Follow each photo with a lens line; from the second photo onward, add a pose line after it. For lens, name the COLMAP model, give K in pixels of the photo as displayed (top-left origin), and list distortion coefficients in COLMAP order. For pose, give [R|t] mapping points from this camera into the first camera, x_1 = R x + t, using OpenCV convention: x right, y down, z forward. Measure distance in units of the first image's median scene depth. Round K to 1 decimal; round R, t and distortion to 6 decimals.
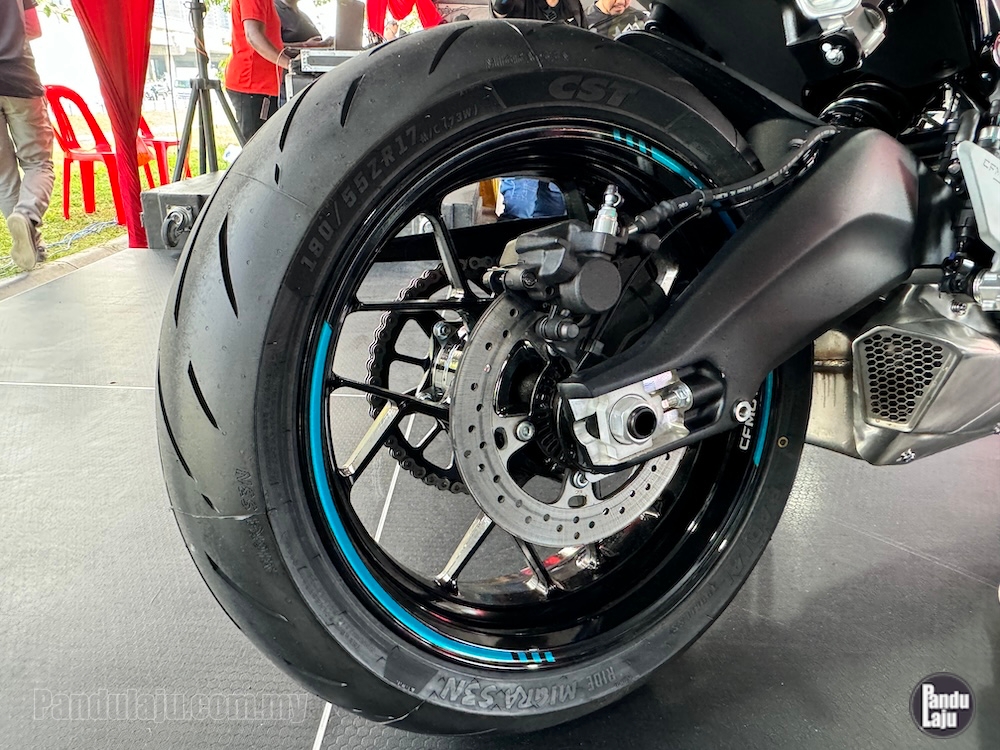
lens RADIAL K [[666.2, 0, 500.0], [0, 666.2, 375.0], [0, 0, 1]] dist [-0.001677, -0.000565]
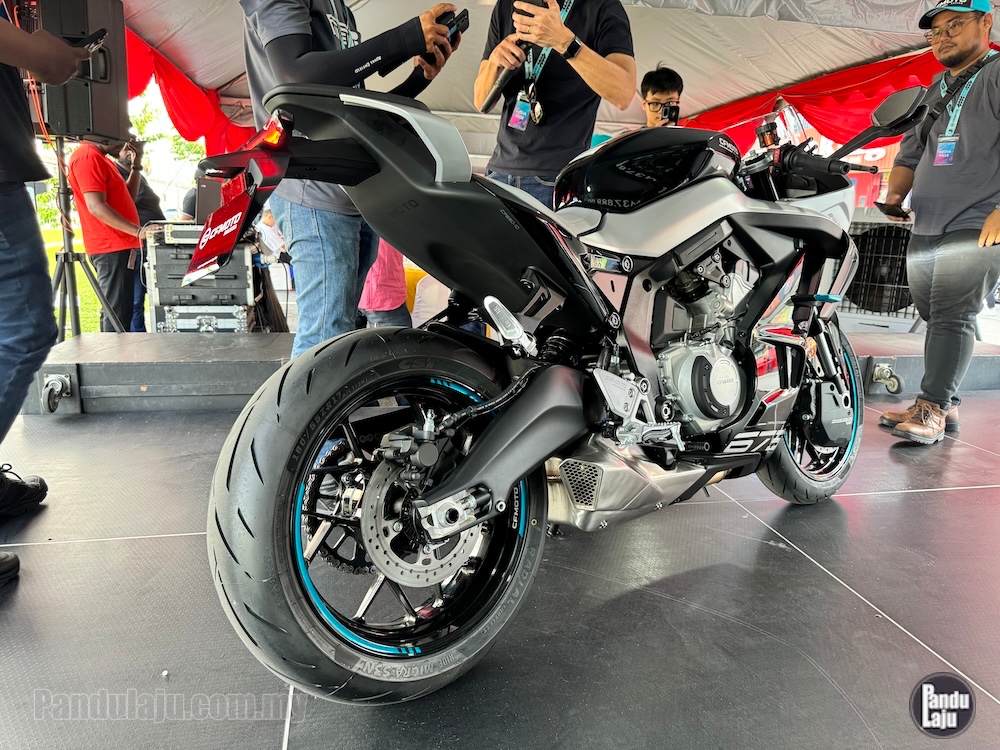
lens RADIAL K [[691.2, 0, 500.0], [0, 691.2, 375.0], [0, 0, 1]] dist [0.116281, -0.216781]
pose [[0.975869, -0.055706, 0.211130, -0.082820], [0.091621, 0.982138, -0.164349, 0.006399], [-0.198204, 0.179727, 0.963542, -1.219971]]
